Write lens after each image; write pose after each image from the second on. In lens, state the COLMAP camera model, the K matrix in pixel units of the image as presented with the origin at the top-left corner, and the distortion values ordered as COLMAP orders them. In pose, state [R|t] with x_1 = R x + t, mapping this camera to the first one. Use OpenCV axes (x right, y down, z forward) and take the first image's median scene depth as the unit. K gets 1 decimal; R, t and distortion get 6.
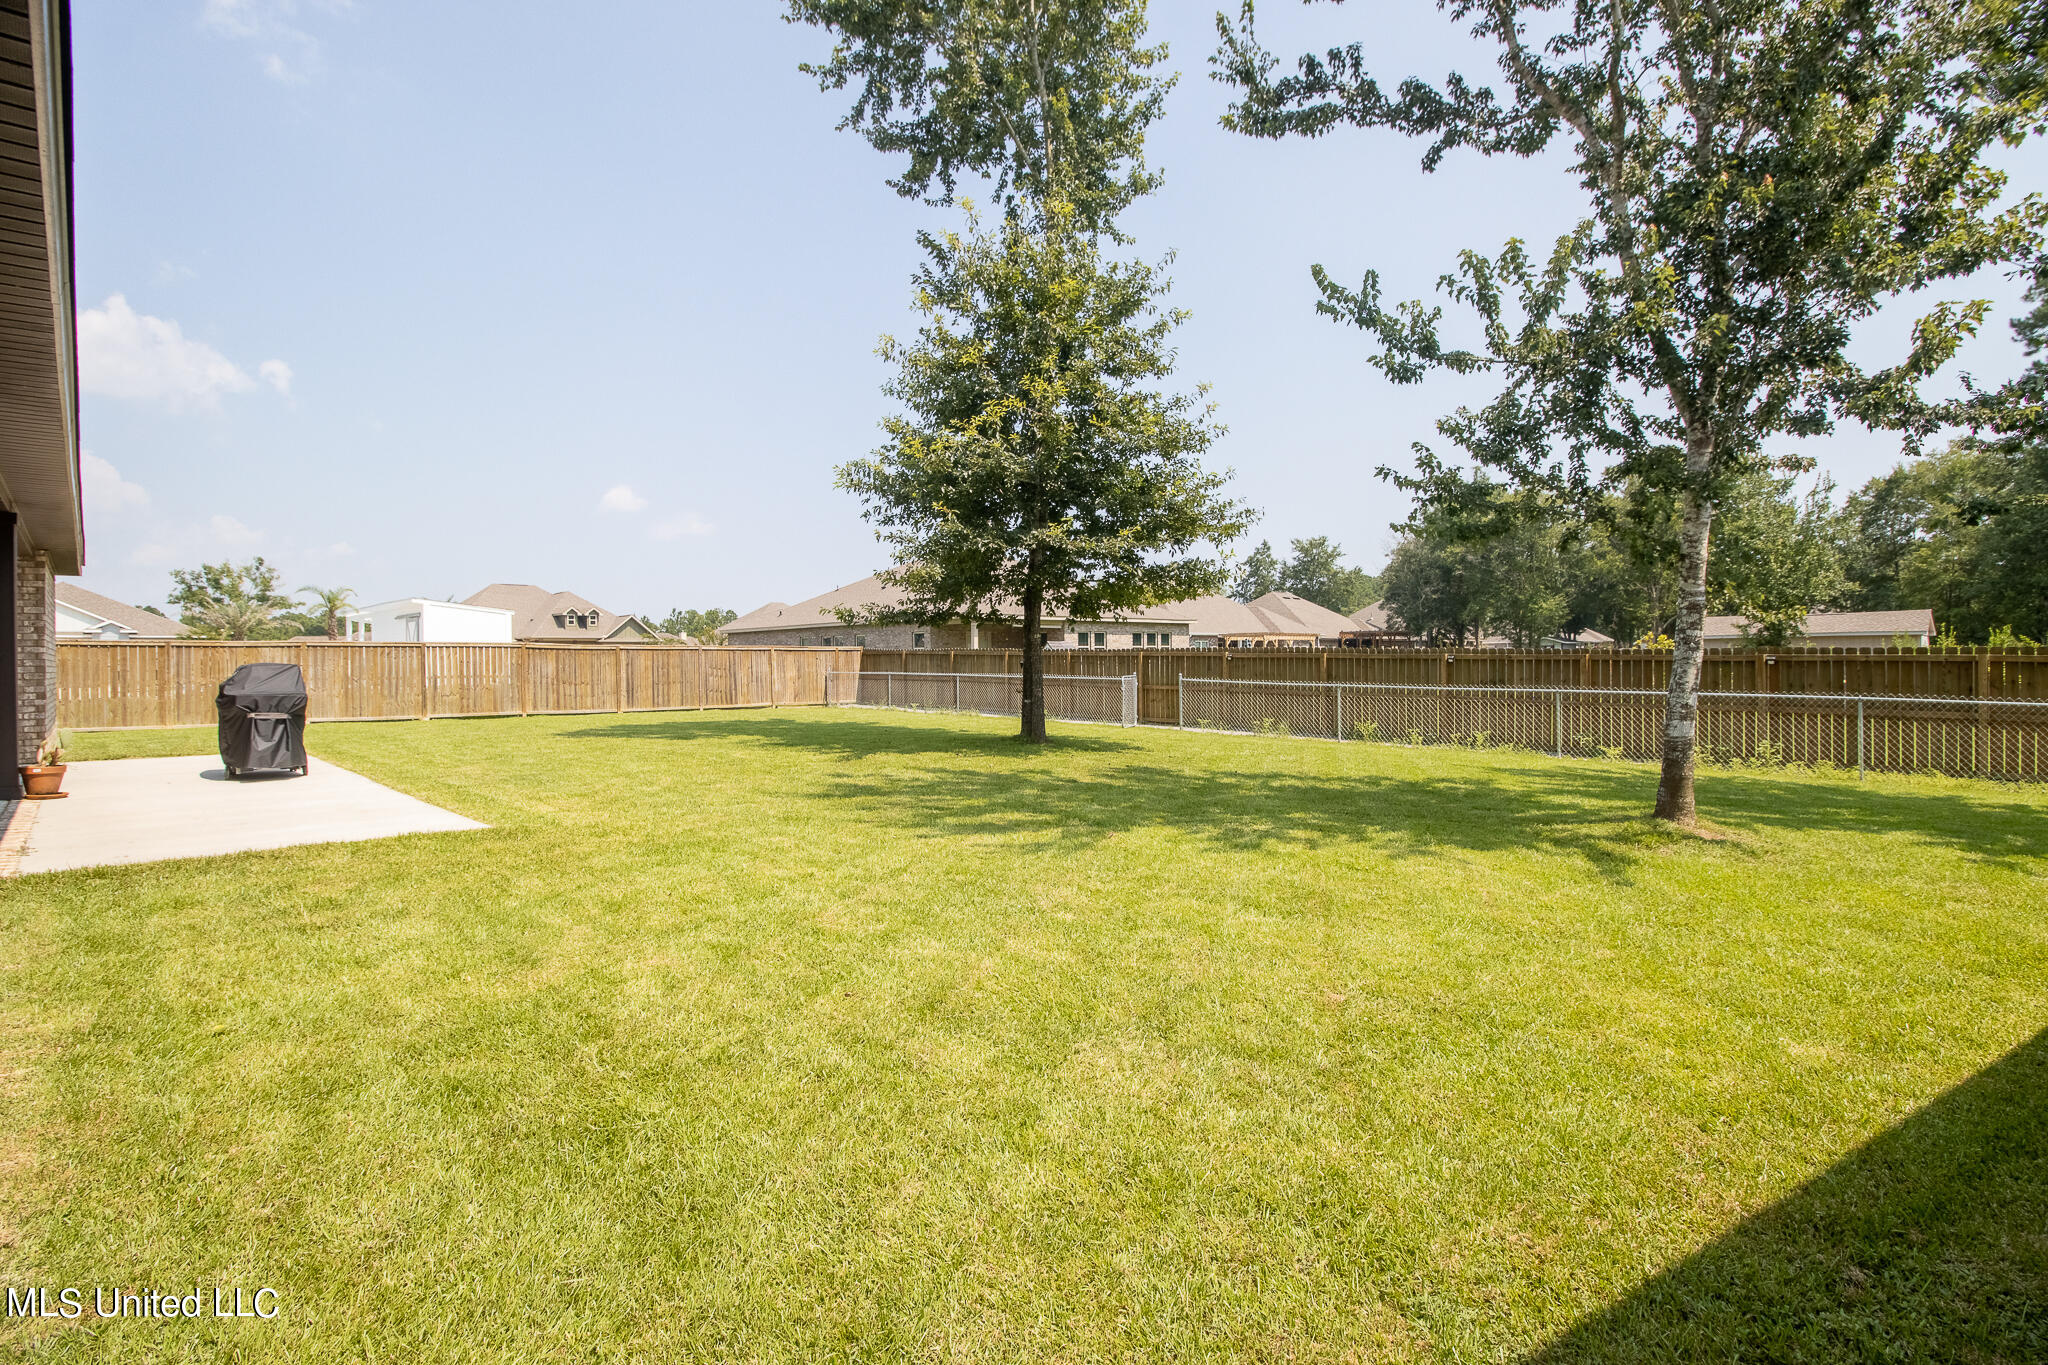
lens RADIAL K [[964.2, 0, 1028.7], [0, 964.2, 673.9], [0, 0, 1]] dist [0.002903, 0.000113]
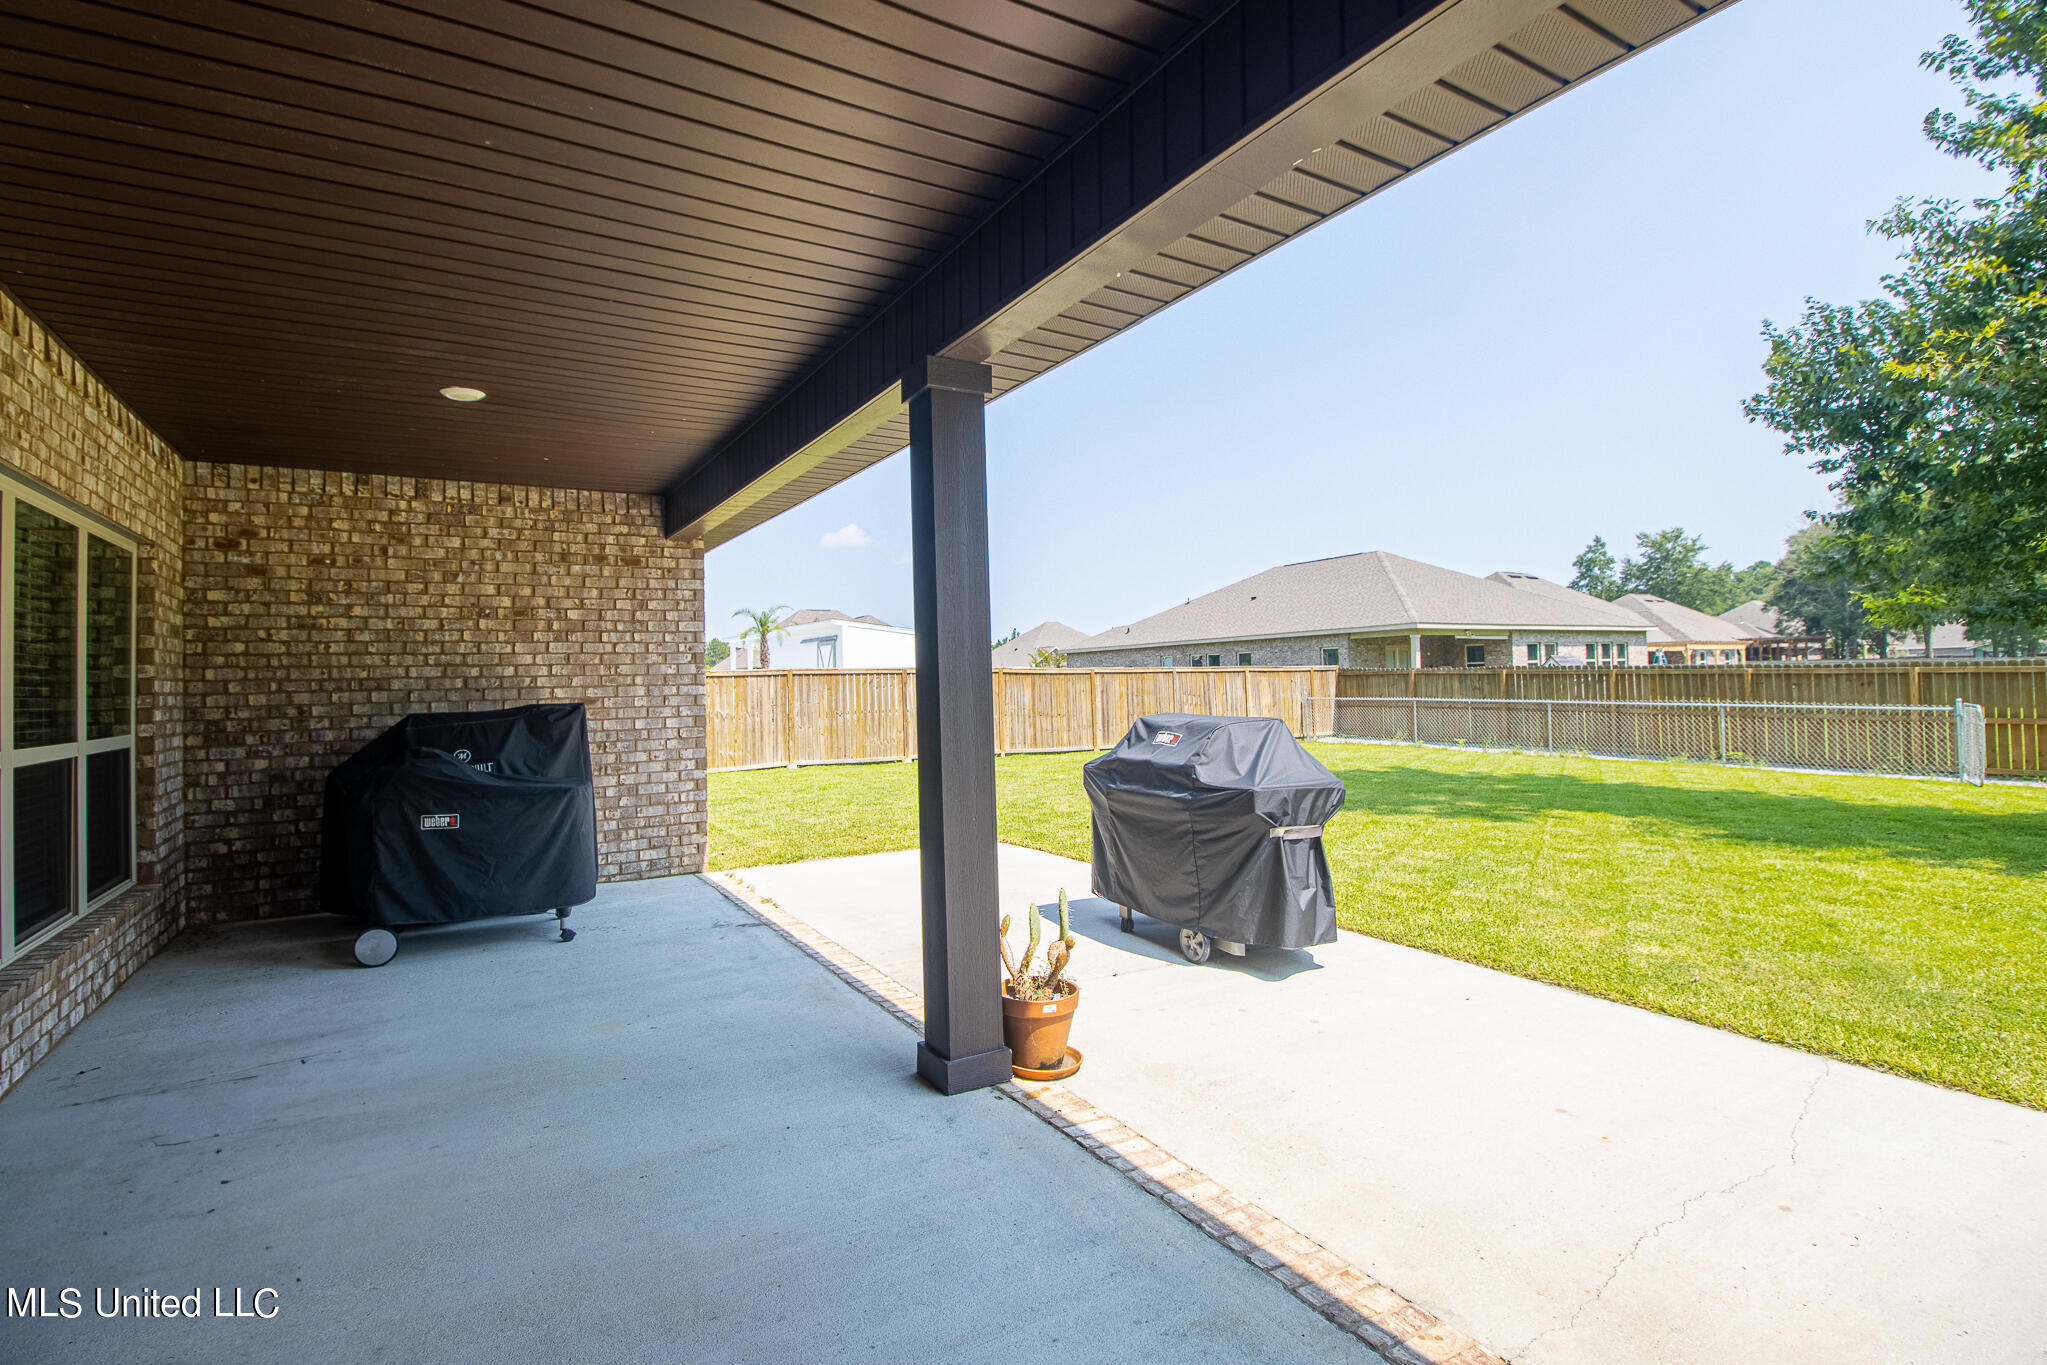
lens RADIAL K [[963.7, 0, 1015.5], [0, 963.7, 681.2], [0, 0, 1]] dist [0.002903, 0.000113]
pose [[0.969511, -0.010119, -0.244839, -0.239630], [0.007370, 0.999899, -0.012140, -0.007665], [0.244938, 0.009965, 0.969488, 0.159235]]
